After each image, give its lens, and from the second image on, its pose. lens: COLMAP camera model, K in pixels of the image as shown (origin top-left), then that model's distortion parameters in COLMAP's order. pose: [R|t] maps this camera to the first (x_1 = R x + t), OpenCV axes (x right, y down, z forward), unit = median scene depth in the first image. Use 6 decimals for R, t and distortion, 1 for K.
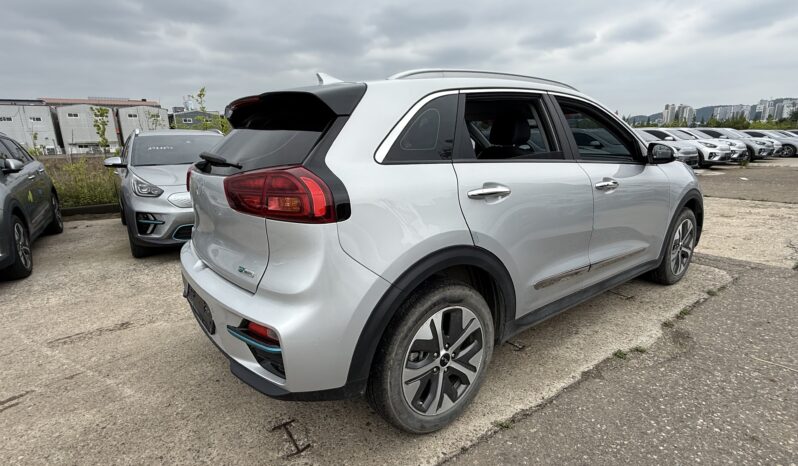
lens RADIAL K [[400.9, 0, 399.0], [0, 400.9, 233.0], [0, 0, 1]] dist [-0.004441, -0.000652]
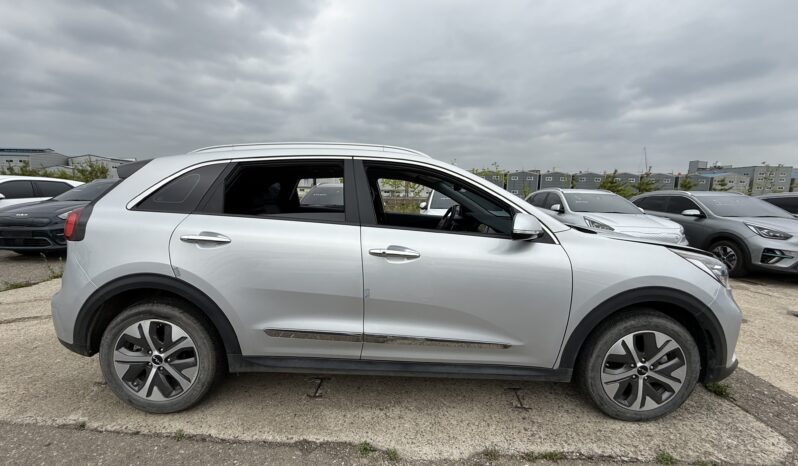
lens RADIAL K [[327.1, 0, 399.0], [0, 327.1, 233.0], [0, 0, 1]] dist [0.001768, 0.000086]
pose [[0.784179, 0.112557, -0.610241, 1.002051], [-0.174805, 0.983655, -0.043197, -0.139008], [0.595405, 0.140547, 0.791037, 0.417114]]
